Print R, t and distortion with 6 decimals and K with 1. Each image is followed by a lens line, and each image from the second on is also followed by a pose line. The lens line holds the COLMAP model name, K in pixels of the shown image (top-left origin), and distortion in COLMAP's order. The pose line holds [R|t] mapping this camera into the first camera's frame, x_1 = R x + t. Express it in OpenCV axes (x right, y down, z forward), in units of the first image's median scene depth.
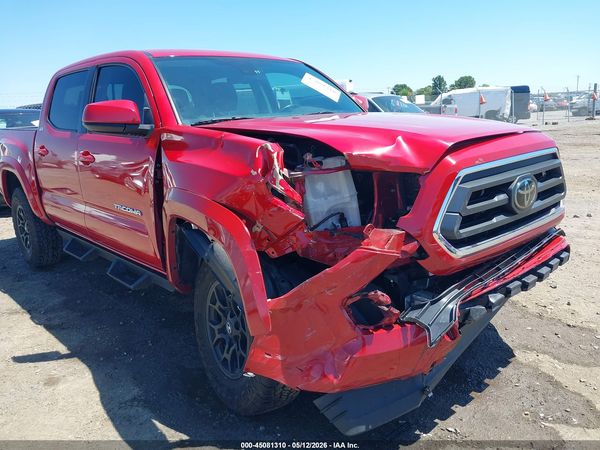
lens RADIAL K [[471.1, 0, 303.9], [0, 471.1, 235.5], [0, 0, 1]] dist [0.024309, -0.036503]
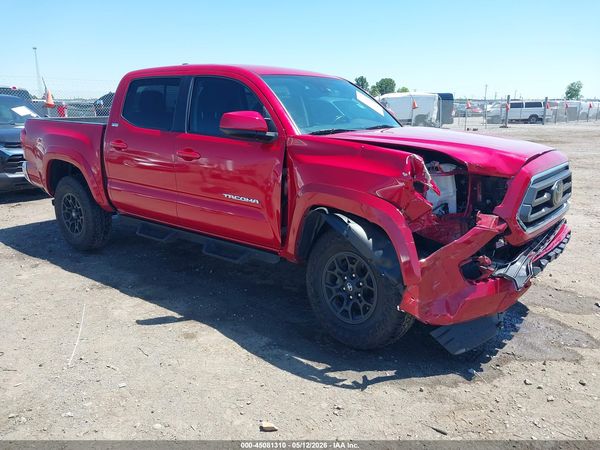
lens RADIAL K [[471.1, 0, 303.9], [0, 471.1, 235.5], [0, 0, 1]] dist [0.024309, -0.036503]
pose [[0.986679, 0.008417, 0.162463, -0.525988], [-0.010200, 0.999897, 0.010140, 0.035634], [-0.162361, -0.011662, 0.986663, -0.318518]]
